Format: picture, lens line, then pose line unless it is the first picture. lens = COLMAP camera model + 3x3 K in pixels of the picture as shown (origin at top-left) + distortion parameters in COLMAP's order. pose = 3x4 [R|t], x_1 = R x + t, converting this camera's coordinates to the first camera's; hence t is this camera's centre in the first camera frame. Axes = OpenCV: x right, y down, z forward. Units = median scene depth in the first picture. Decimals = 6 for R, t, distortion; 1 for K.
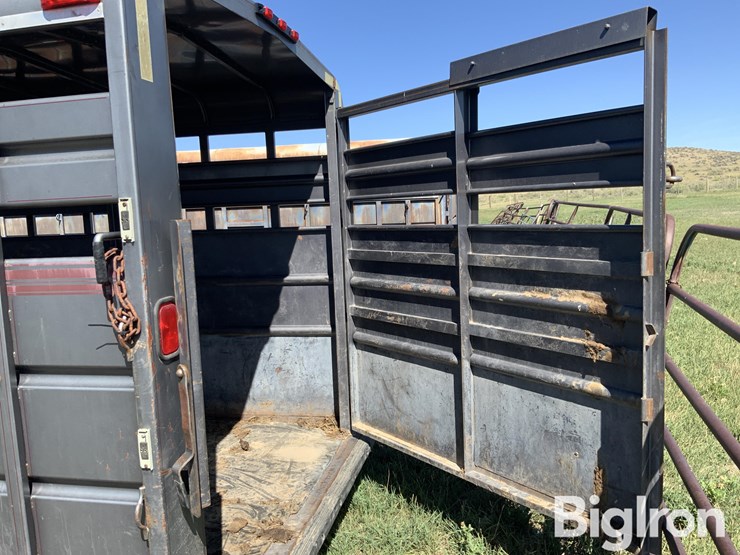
lens RADIAL K [[609.9, 0, 370.0], [0, 609.9, 277.5], [0, 0, 1]] dist [0.111721, -0.216647]
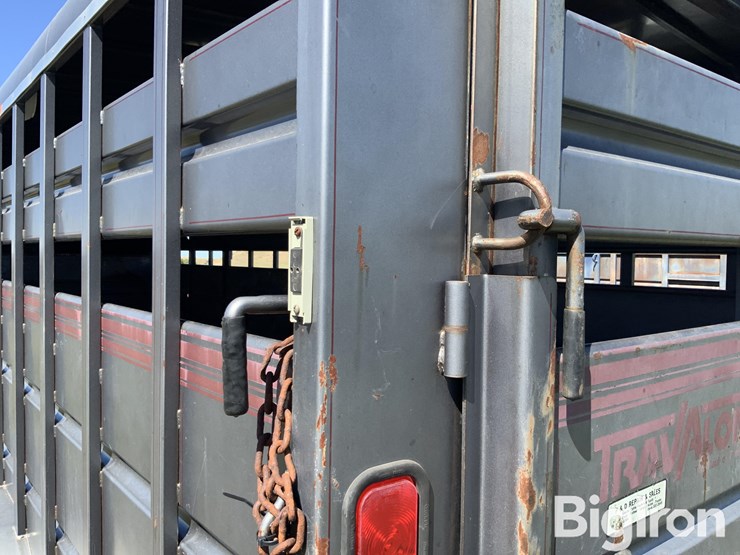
lens RADIAL K [[609.9, 0, 370.0], [0, 609.9, 277.5], [0, 0, 1]] dist [0.111721, -0.216647]
pose [[0.766553, 0.076500, -0.637608, -0.097026], [-0.121214, 0.992268, -0.026675, -0.081989], [0.630638, 0.097735, 0.769899, 0.707578]]
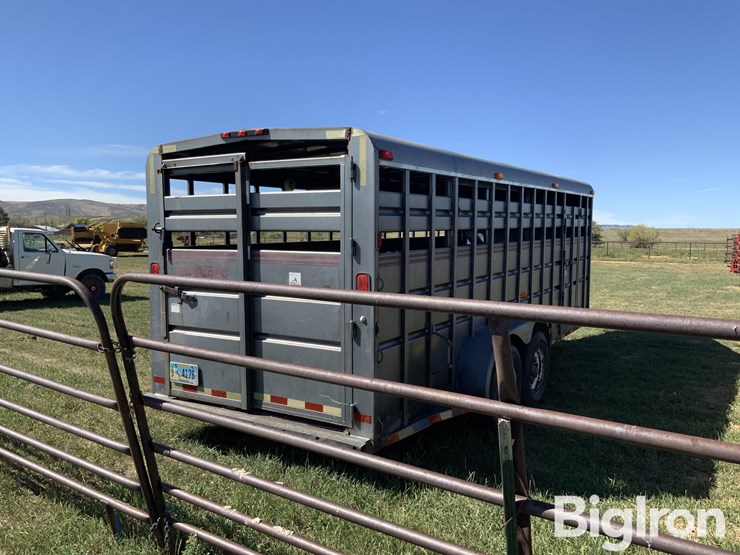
lens RADIAL K [[609.9, 0, 370.0], [0, 609.9, 277.5], [0, 0, 1]] dist [0.111721, -0.216647]
pose [[-0.349441, 0.111232, -0.930333, 2.302835], [-0.095978, 0.983456, 0.153633, -0.494687], [0.932030, 0.142977, -0.332983, 3.221227]]
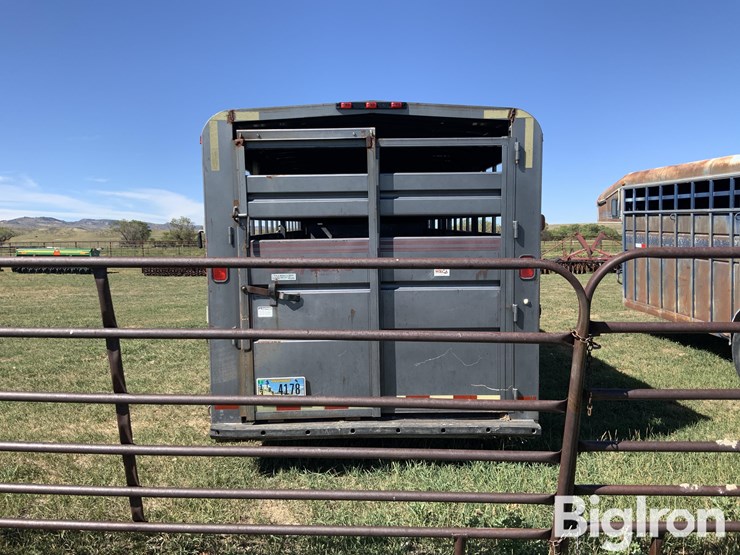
lens RADIAL K [[609.9, 0, 370.0], [0, 609.9, 277.5], [0, 0, 1]] dist [0.111721, -0.216647]
pose [[0.203949, 0.123762, -0.971127, 2.303842], [-0.109737, 0.988615, 0.102944, -0.216973], [0.972812, 0.085573, 0.215209, 1.126765]]
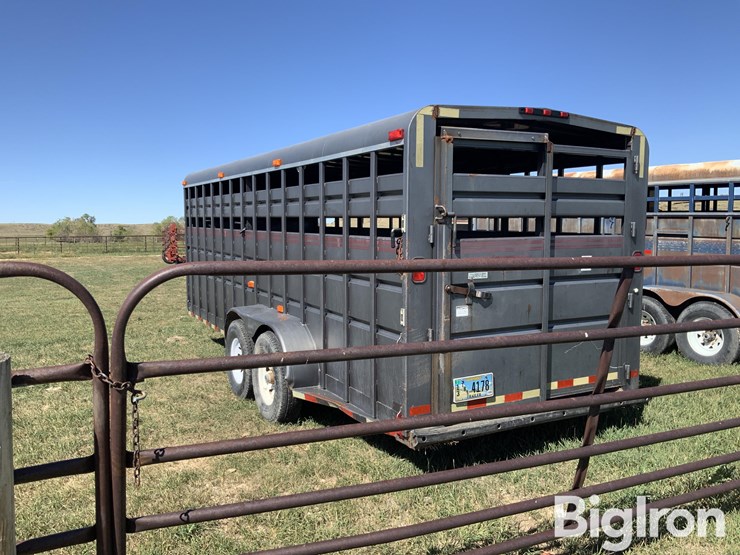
lens RADIAL K [[609.9, 0, 370.0], [0, 609.9, 277.5], [0, 0, 1]] dist [0.111721, -0.216647]
pose [[0.637415, 0.114547, -0.761958, 1.422197], [-0.117193, 0.991796, 0.051062, 0.013671], [0.761556, 0.056748, 0.645610, -0.688796]]
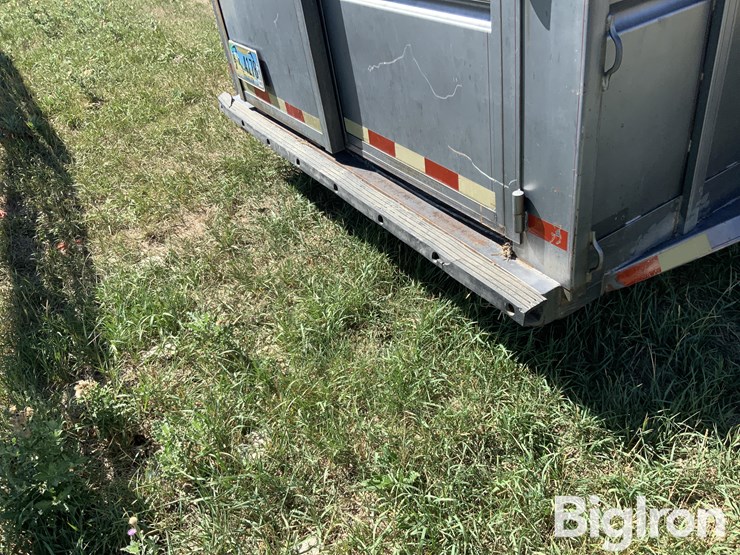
lens RADIAL K [[609.9, 0, 370.0], [0, 609.9, 277.5], [0, 0, 1]] dist [0.111721, -0.216647]
pose [[-0.713378, 0.518694, -0.471220, 0.605373], [0.094113, 0.737243, 0.669040, -0.099836], [0.694431, 0.432930, -0.574749, 2.790284]]
